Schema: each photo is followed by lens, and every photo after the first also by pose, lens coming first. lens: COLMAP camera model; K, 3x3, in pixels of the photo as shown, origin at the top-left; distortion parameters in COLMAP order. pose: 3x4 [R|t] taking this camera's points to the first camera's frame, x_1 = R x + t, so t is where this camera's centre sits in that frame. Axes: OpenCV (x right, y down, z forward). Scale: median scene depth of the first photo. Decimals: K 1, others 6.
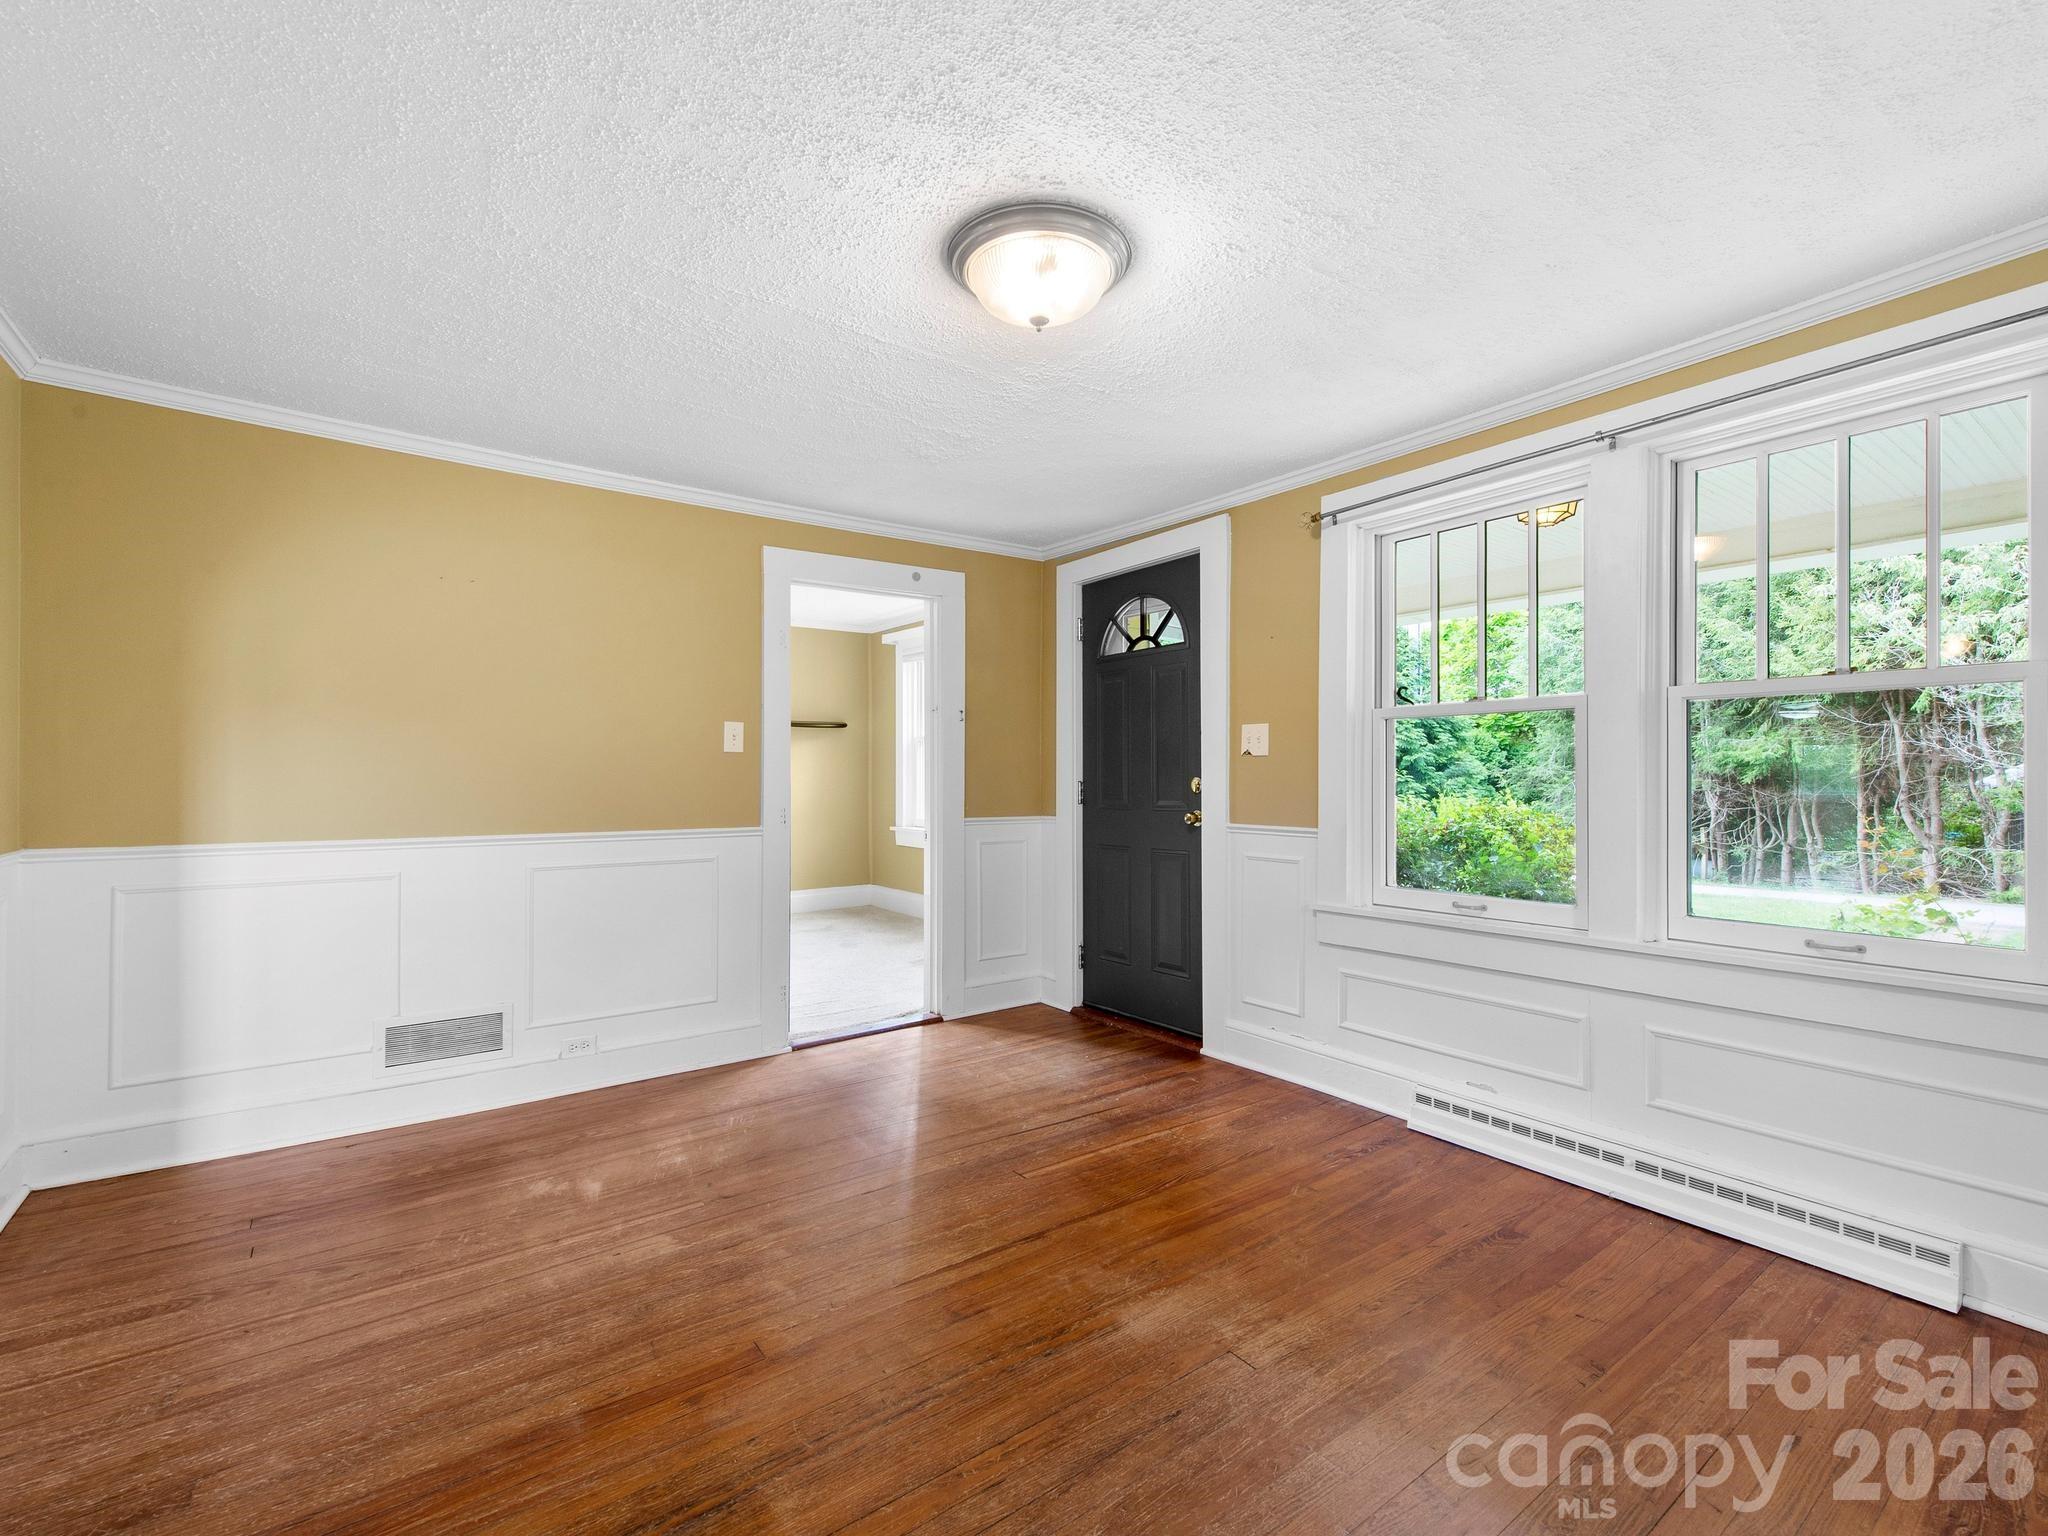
lens RADIAL K [[908.3, 0, 1024.0], [0, 908.3, 768.0], [0, 0, 1]] dist [0.019783, -0.007648]
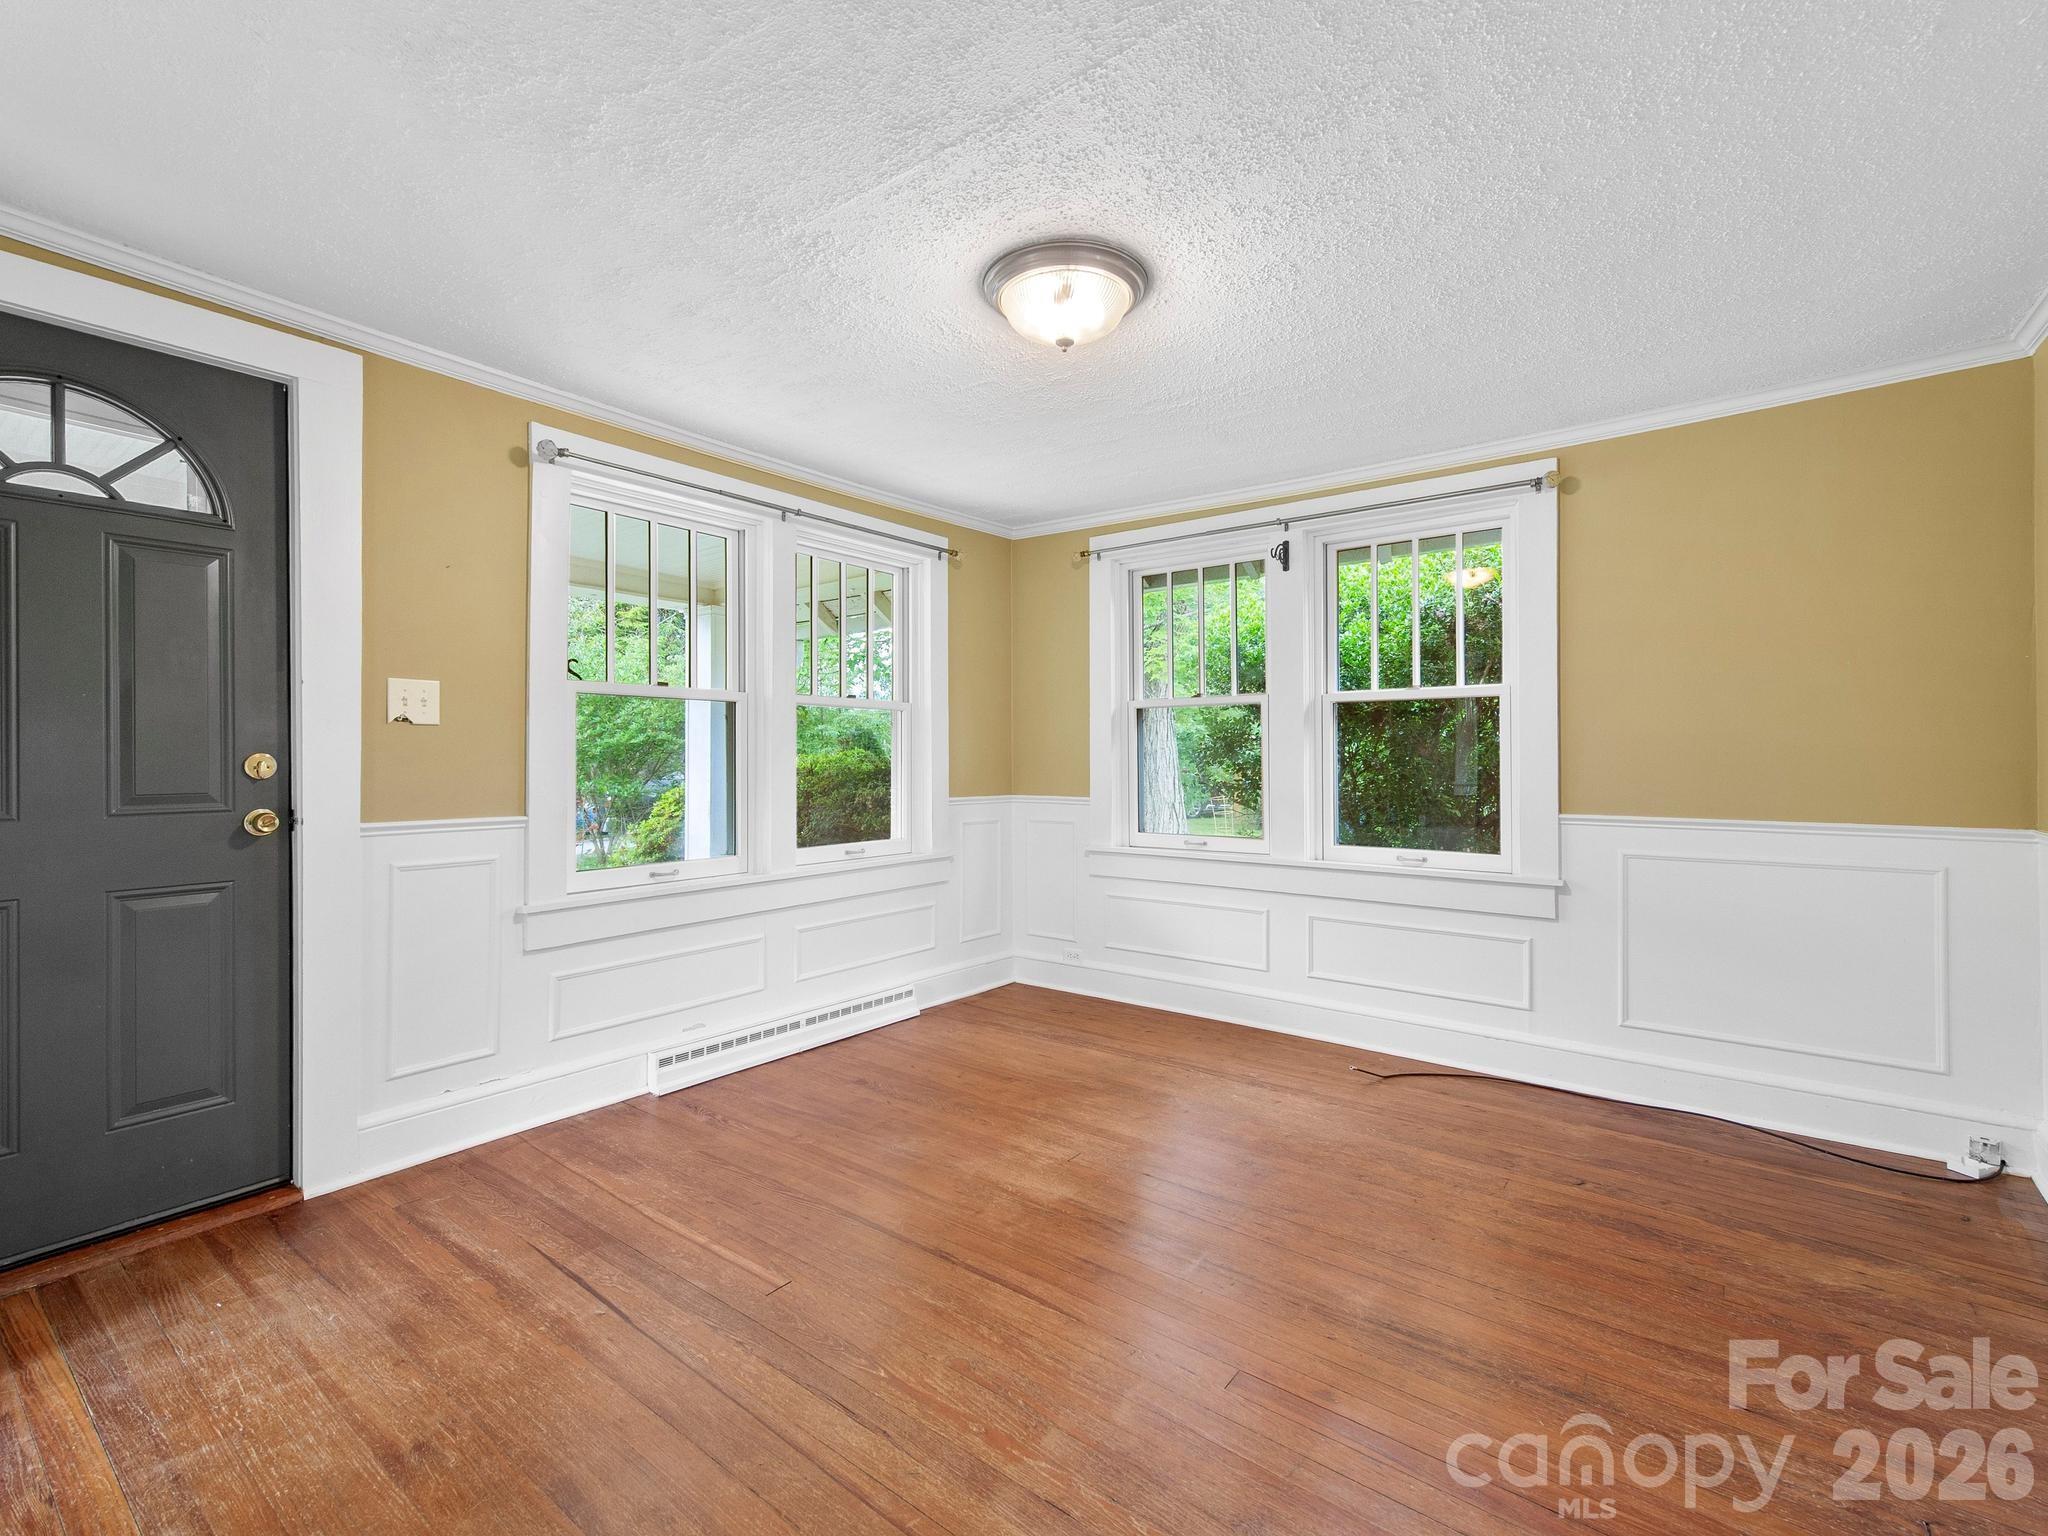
lens RADIAL K [[916.0, 0, 1016.6], [0, 916.0, 751.5], [0, 0, 1]] dist [0.017102, -0.005933]
pose [[-0.269454, 0.006941, 0.962988, -0.662759], [-0.010734, 0.999890, -0.010210, 0.012352], [-0.962953, -0.013088, -0.269350, 0.865014]]
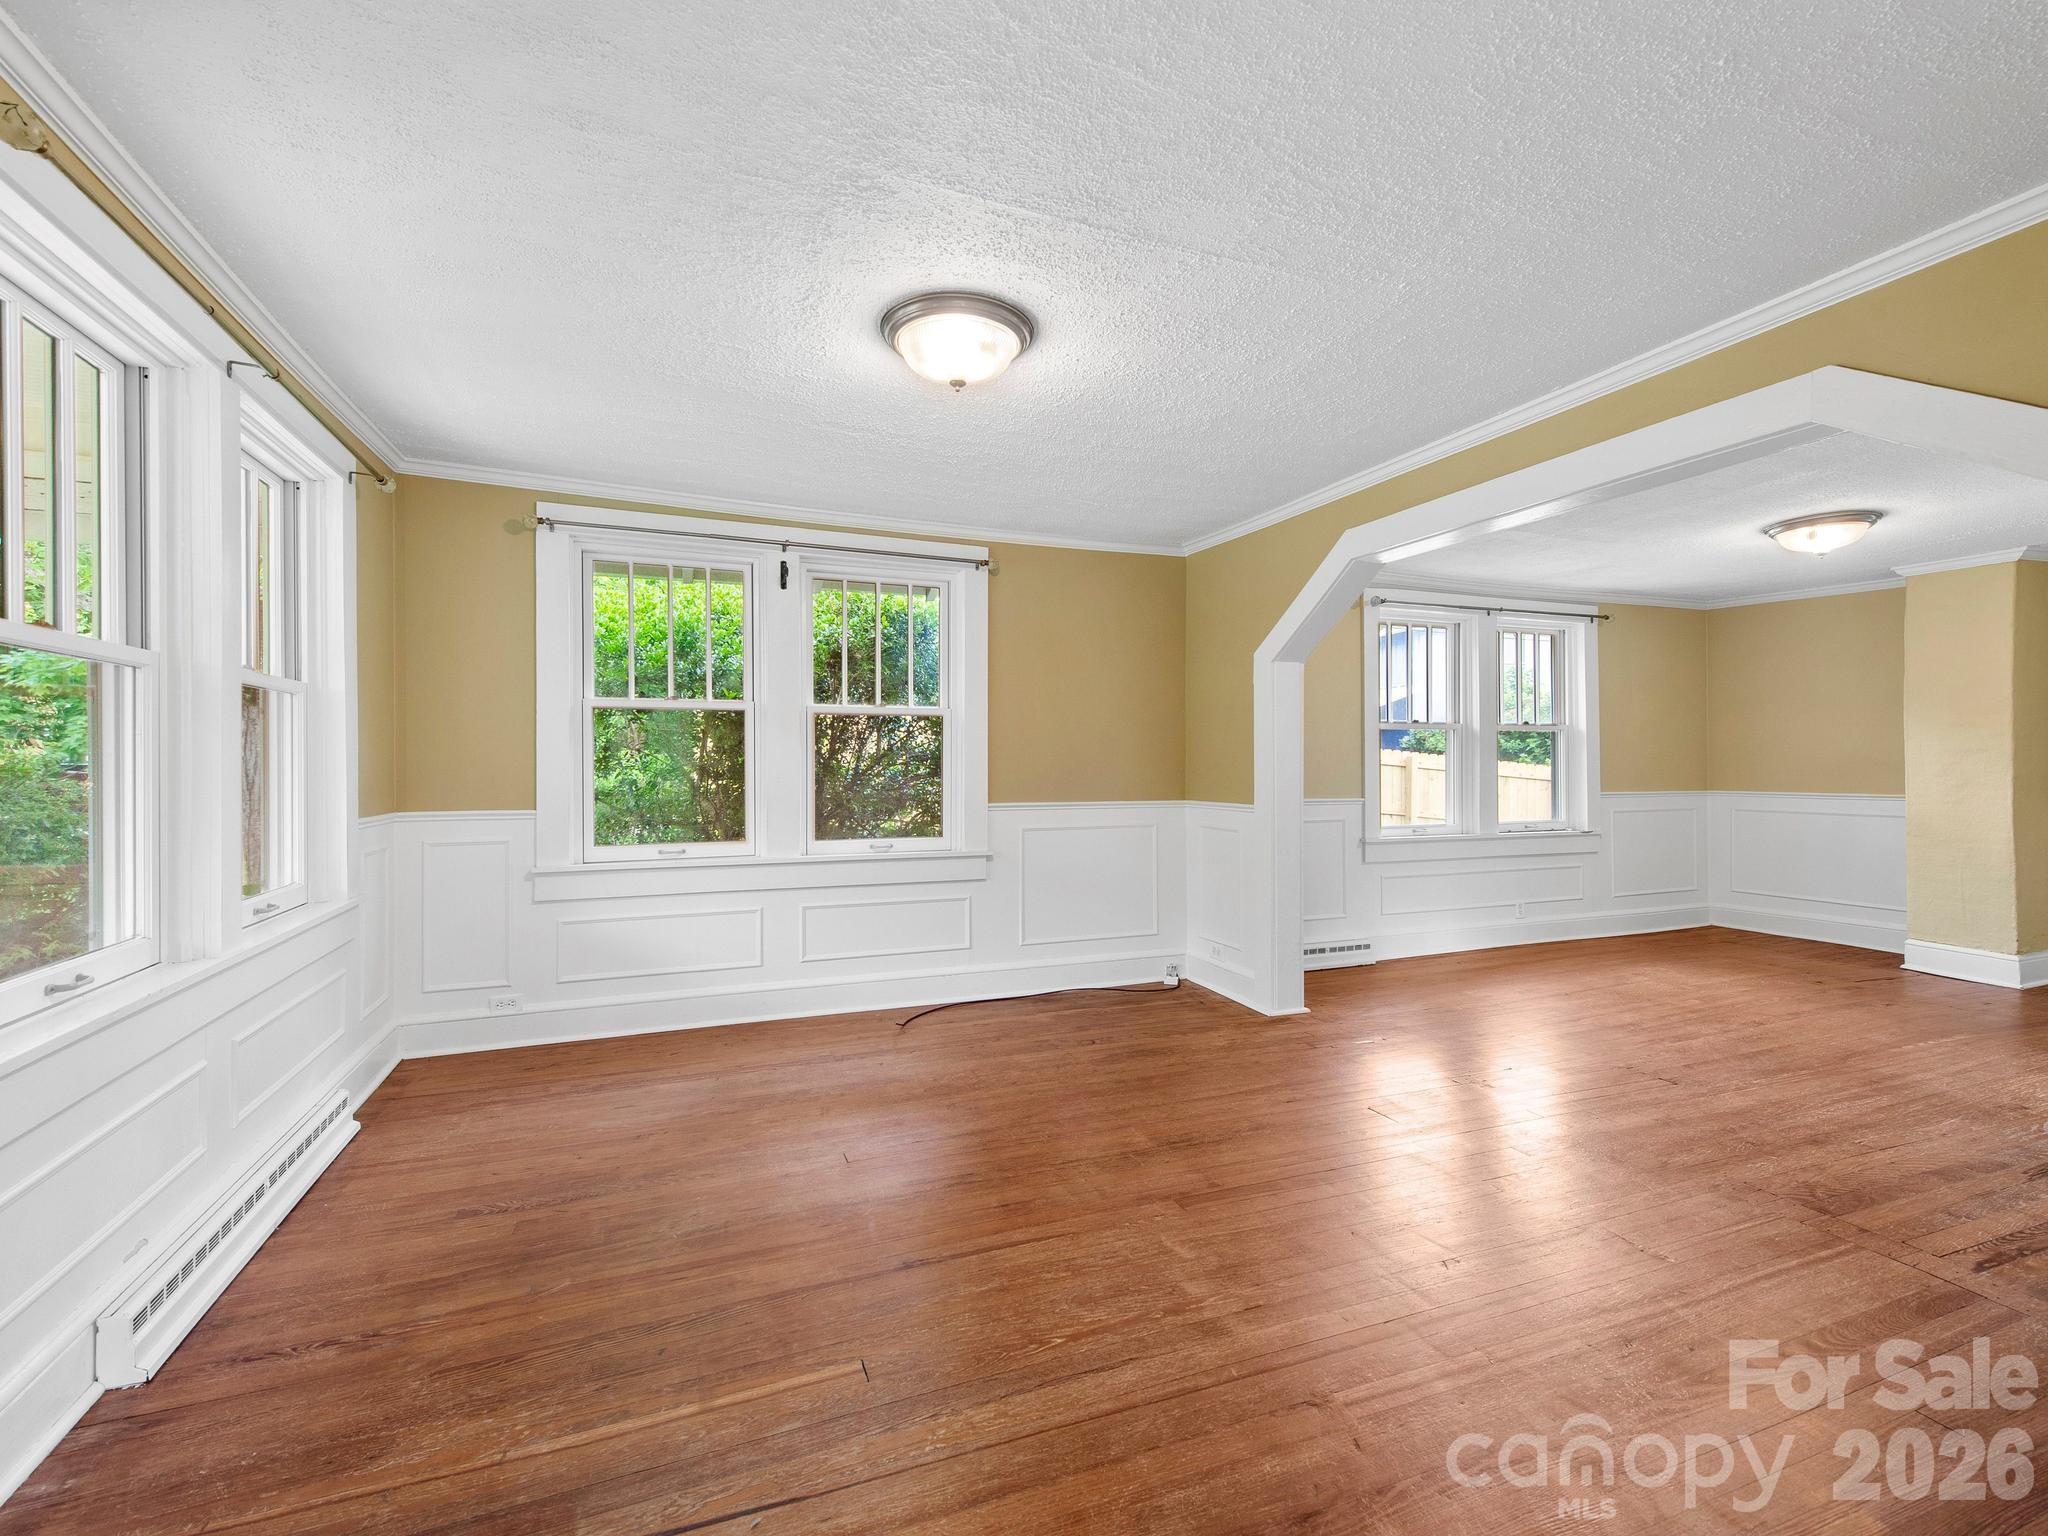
lens RADIAL K [[898.1, 0, 1023.6], [0, 898.1, 756.7], [0, 0, 1]] dist [0.017139, -0.004848]
pose [[-0.965778, -0.000130, 0.259368, -0.239694], [-0.004170, 0.999878, -0.015027, 0.013161], [-0.259335, -0.015595, -0.965662, 1.357969]]
